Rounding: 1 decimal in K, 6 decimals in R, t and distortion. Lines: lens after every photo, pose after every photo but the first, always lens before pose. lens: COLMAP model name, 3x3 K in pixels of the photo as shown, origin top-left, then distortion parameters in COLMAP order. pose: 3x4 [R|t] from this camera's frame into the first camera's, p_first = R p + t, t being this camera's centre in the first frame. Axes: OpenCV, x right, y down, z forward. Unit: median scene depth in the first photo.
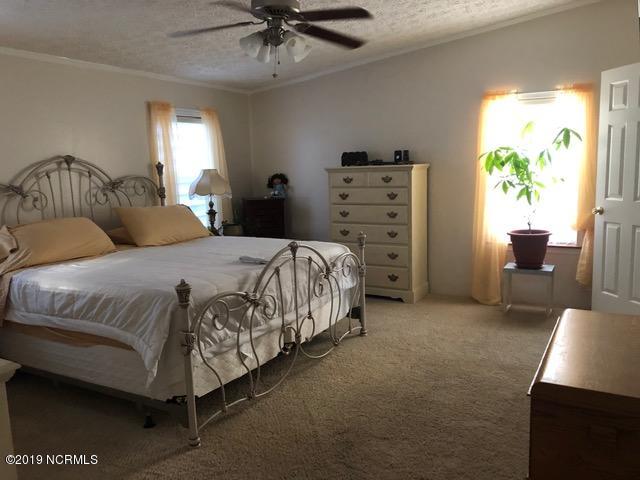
lens RADIAL K [[528.4, 0, 320.0], [0, 528.4, 240.0], [0, 0, 1]] dist [0.007759, 0.001031]
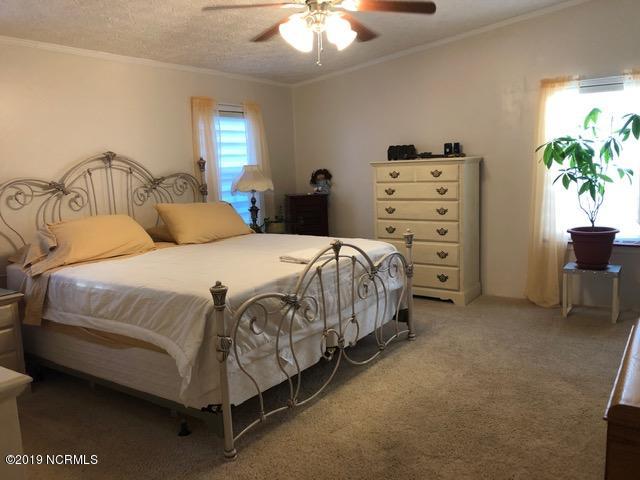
lens RADIAL K [[522.7, 0, 318.1], [0, 522.7, 235.9], [0, 0, 1]] dist [-0.003331, -0.007309]
pose [[0.996085, 0.002103, -0.088373, -0.000621], [-0.002151, 0.999998, -0.000449, -0.003179], [0.088372, 0.000637, 0.996087, 0.062369]]
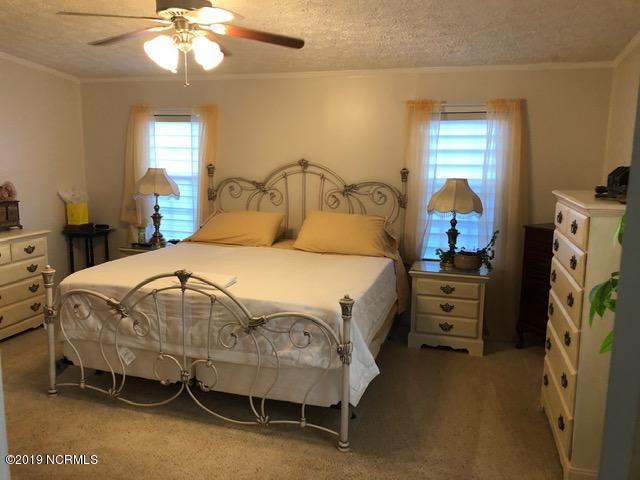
lens RADIAL K [[522.7, 0, 318.1], [0, 522.7, 235.9], [0, 0, 1]] dist [-0.003331, -0.007309]
pose [[0.215003, 0.176529, -0.960527, 0.723540], [-0.148036, 0.978054, 0.146614, -0.187633], [0.965328, 0.110670, 0.236418, 0.869451]]
